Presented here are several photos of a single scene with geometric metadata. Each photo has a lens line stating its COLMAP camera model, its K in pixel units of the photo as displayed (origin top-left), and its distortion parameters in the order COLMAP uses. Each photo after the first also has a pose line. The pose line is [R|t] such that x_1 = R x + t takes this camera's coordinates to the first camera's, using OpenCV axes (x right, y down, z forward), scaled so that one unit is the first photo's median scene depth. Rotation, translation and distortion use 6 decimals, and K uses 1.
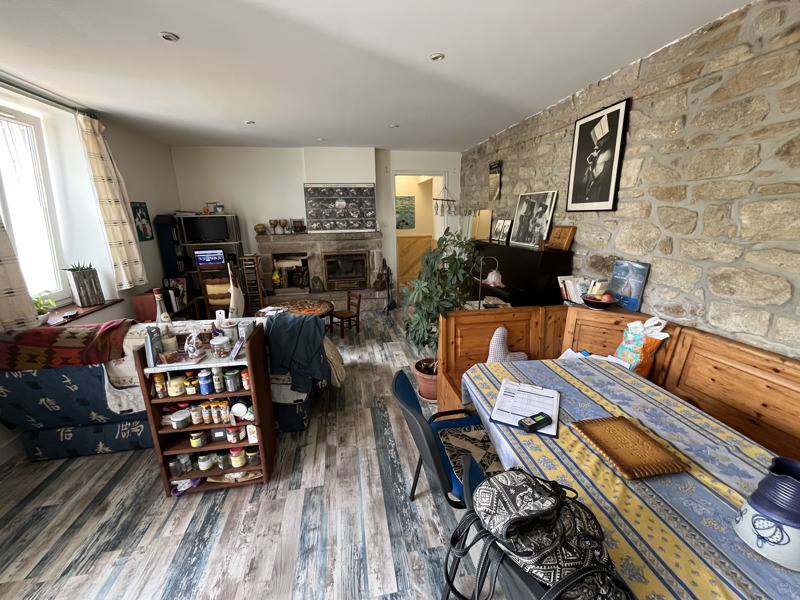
lens RADIAL K [[321.3, 0, 398.4], [0, 321.3, 300.8], [0, 0, 1]] dist [-0.003103, 0.000358]
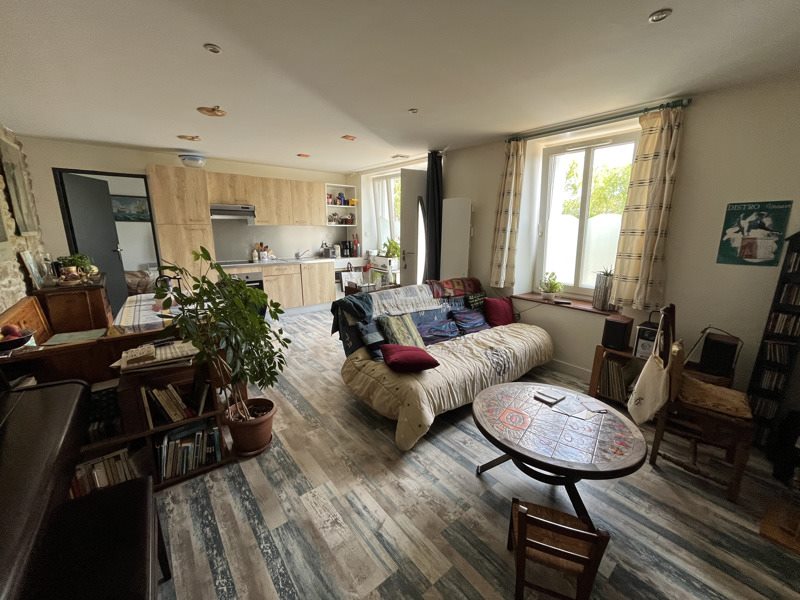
lens RADIAL K [[321.3, 0, 399.6], [0, 321.3, 301.9], [0, 0, 1]] dist [-0.003103, 0.000358]
pose [[-0.872285, 0.120069, -0.474027, 0.179398], [-0.121523, 0.885747, 0.447979, -0.620099], [0.473656, 0.448371, -0.758033, 2.299665]]
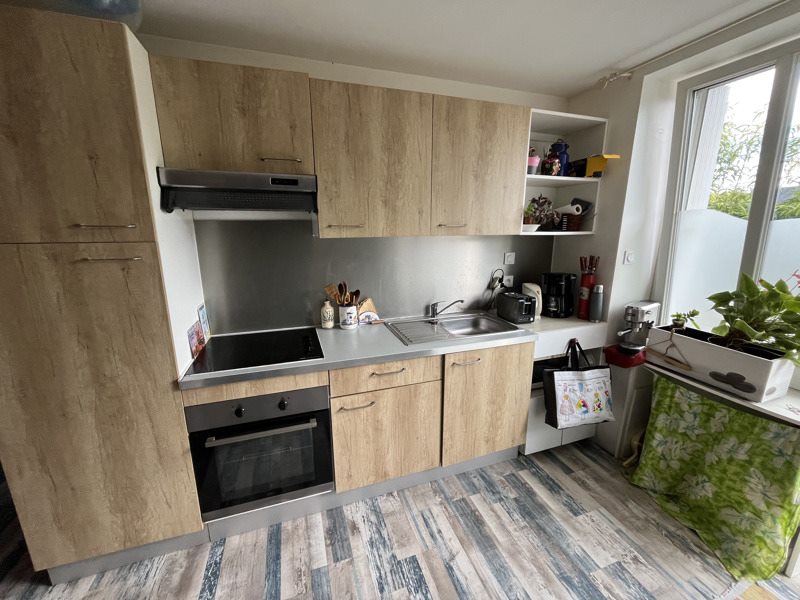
lens RADIAL K [[321.3, 0, 397.4], [0, 321.3, 301.8], [0, 0, 1]] dist [-0.003103, 0.000358]
pose [[-0.987378, 0.055464, -0.148356, -0.171338], [-0.021056, 0.882399, 0.470030, -0.119082], [0.156979, 0.467221, -0.870093, 0.352621]]
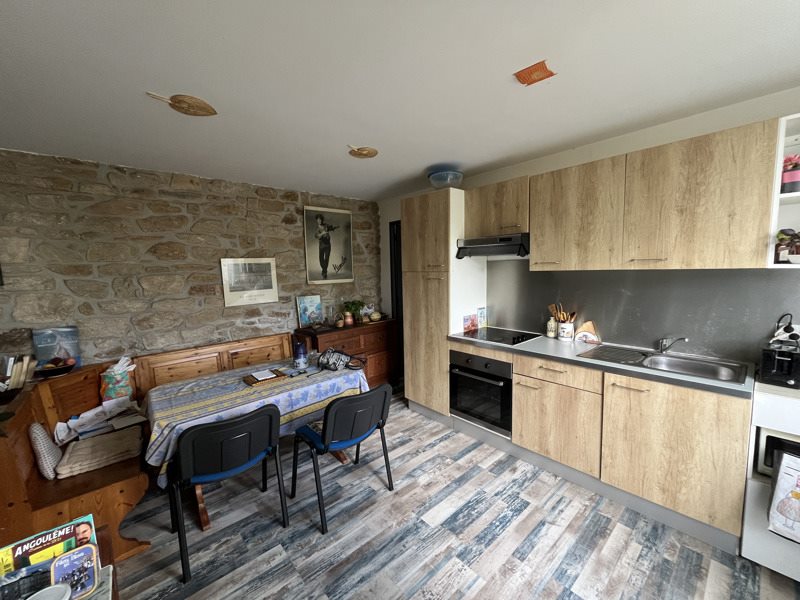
lens RADIAL K [[321.3, 0, 402.0], [0, 321.3, 302.9], [0, 0, 1]] dist [-0.003103, 0.000358]
pose [[-0.533468, -0.064112, 0.843387, -0.938469], [0.251707, 0.939914, 0.230662, -0.176254], [-0.807500, 0.335337, -0.485277, 0.606832]]
